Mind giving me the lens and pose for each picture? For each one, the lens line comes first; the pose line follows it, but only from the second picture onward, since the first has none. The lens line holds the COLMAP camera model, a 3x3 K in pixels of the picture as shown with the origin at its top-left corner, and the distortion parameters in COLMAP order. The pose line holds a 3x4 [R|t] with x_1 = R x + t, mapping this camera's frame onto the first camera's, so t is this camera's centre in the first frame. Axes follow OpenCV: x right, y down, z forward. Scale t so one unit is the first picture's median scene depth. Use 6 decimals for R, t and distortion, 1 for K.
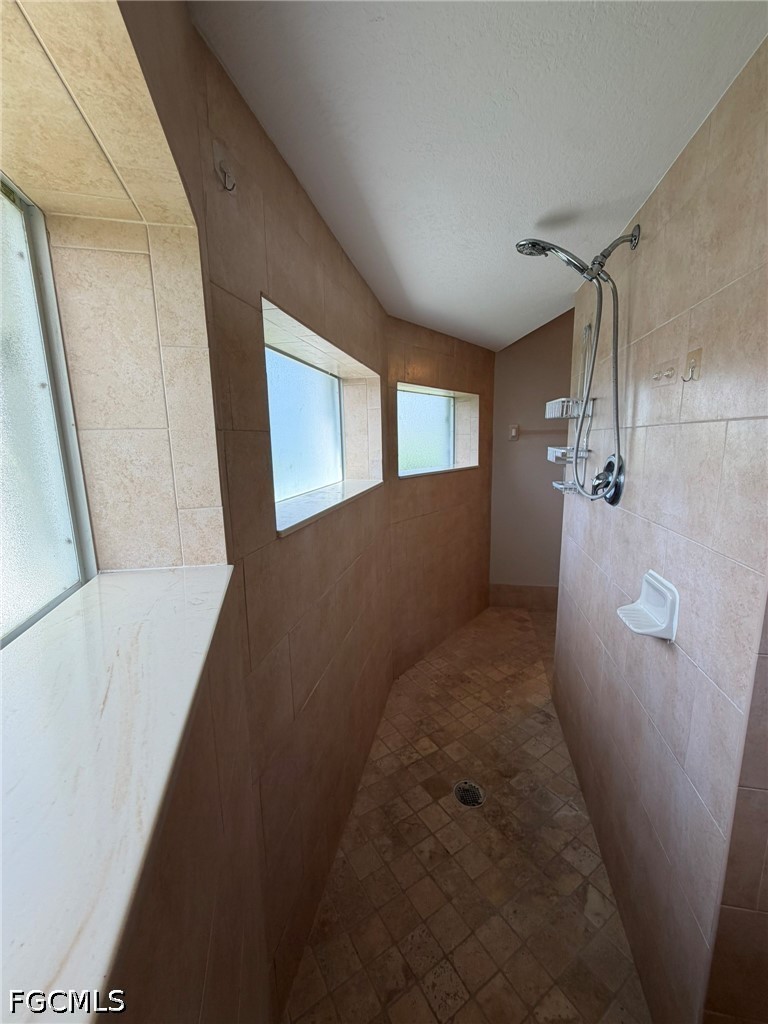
lens RADIAL K [[410.2, 0, 384.0], [0, 410.2, 512.0], [0, 0, 1]] dist [0.000895, 0.000052]
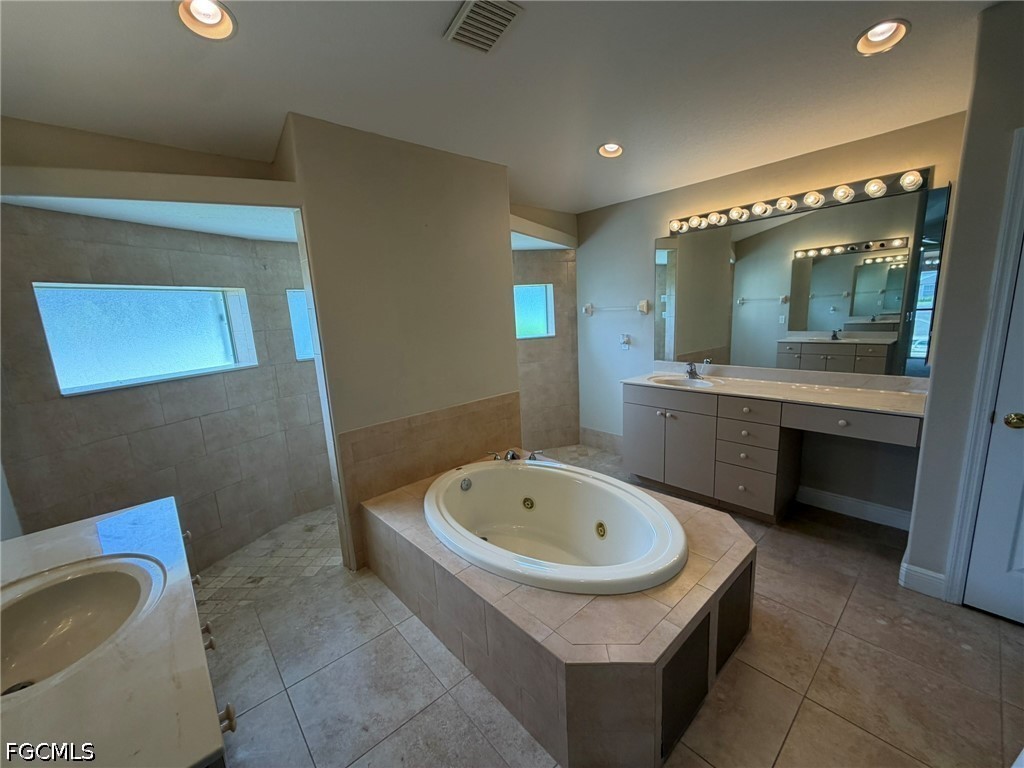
lens RADIAL K [[410.2, 0, 510.5], [0, 410.2, 385.2], [0, 0, 1]] dist [0.000895, 0.000052]
pose [[0.807268, 0.086190, -0.583857, 0.933489], [-0.066408, 0.996262, 0.055250, -0.013363], [0.586436, -0.005829, 0.809974, -0.197122]]
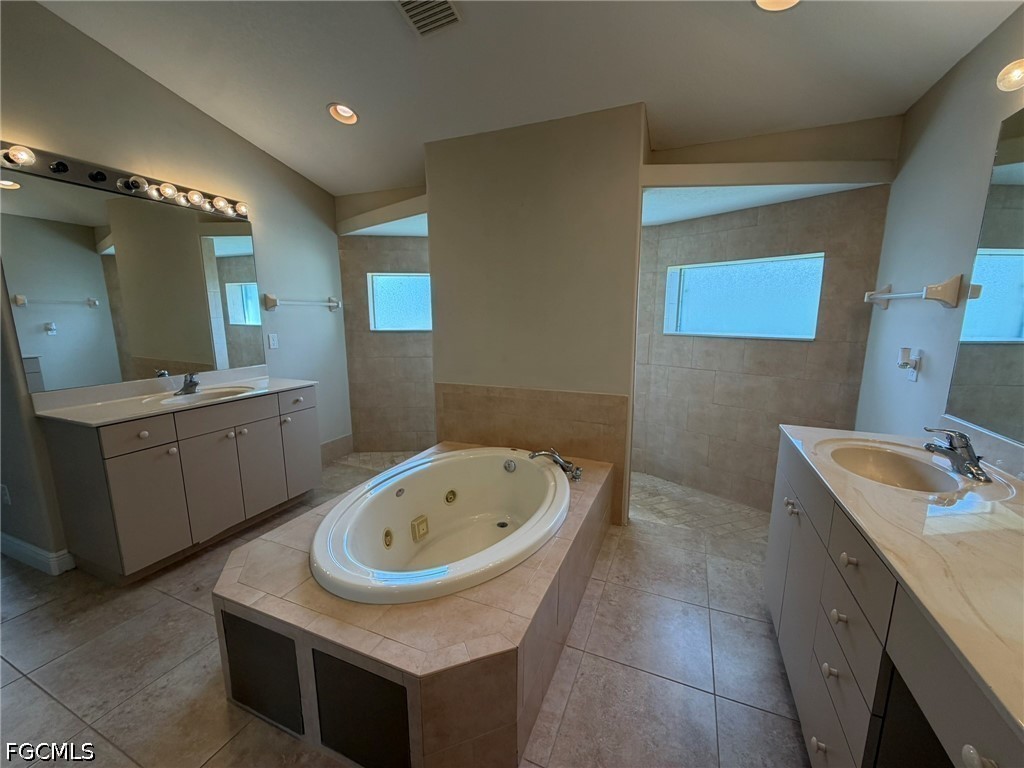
lens RADIAL K [[410.2, 0, 510.5], [0, 410.2, 385.2], [0, 0, 1]] dist [0.000895, 0.000052]
pose [[-0.190849, 0.192031, -0.962653, 1.170845], [-0.165778, 0.960287, 0.224425, -0.108902], [0.967520, 0.202418, -0.151435, 0.559884]]
